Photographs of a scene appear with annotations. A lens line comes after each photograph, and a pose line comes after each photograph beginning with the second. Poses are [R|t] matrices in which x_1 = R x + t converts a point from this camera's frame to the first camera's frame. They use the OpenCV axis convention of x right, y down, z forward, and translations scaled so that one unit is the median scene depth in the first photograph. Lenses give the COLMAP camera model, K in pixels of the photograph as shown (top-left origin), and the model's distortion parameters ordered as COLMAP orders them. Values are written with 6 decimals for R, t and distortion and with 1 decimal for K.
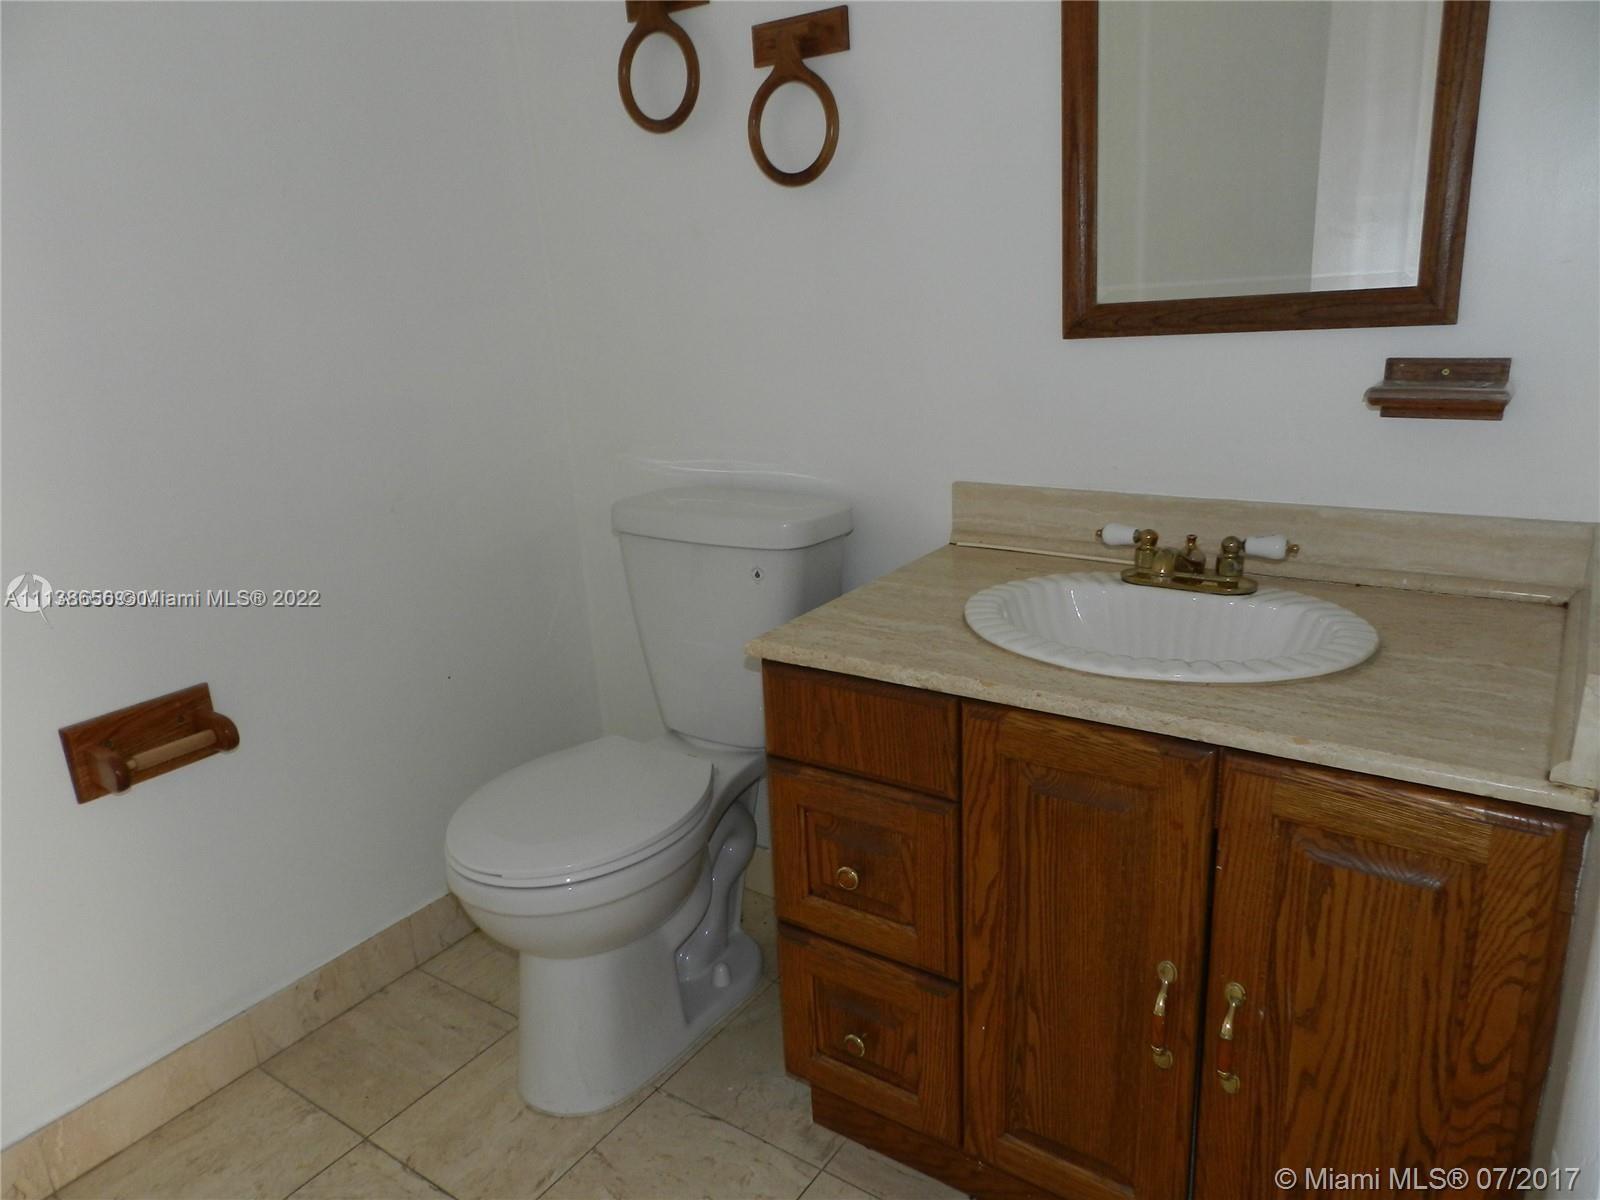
lens RADIAL K [[1072.8, 0, 783.8], [0, 1072.8, 600.2], [0, 0, 1]] dist [0.022130, -0.013145]
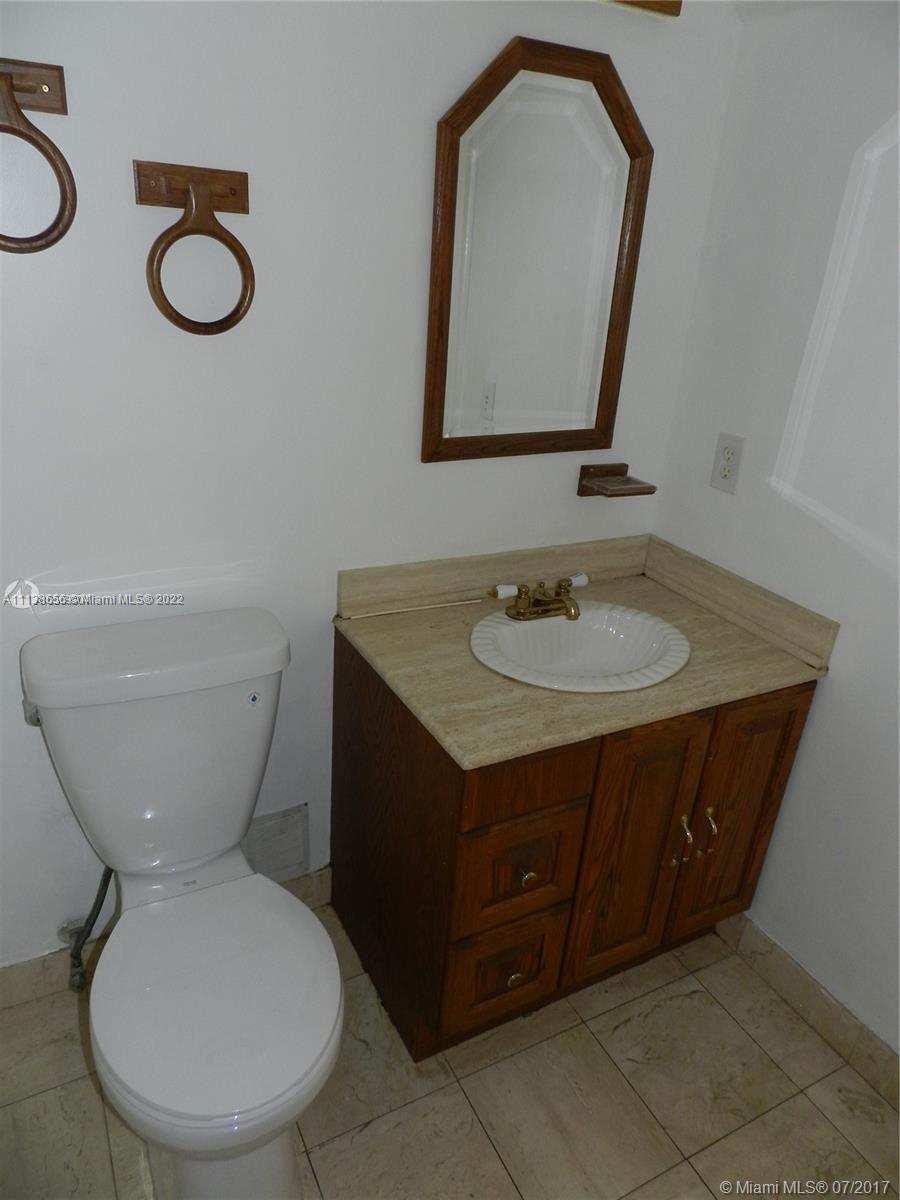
lens RADIAL K [[804.6, 0, 440.1], [0, 804.6, 600.9], [0, 0, 1]] dist [0.022130, -0.013145]
pose [[0.447189, -0.280935, 0.849174, -0.754097], [0.164386, 0.959035, 0.230713, -0.344280], [-0.879204, 0.036420, 0.475052, 0.540249]]
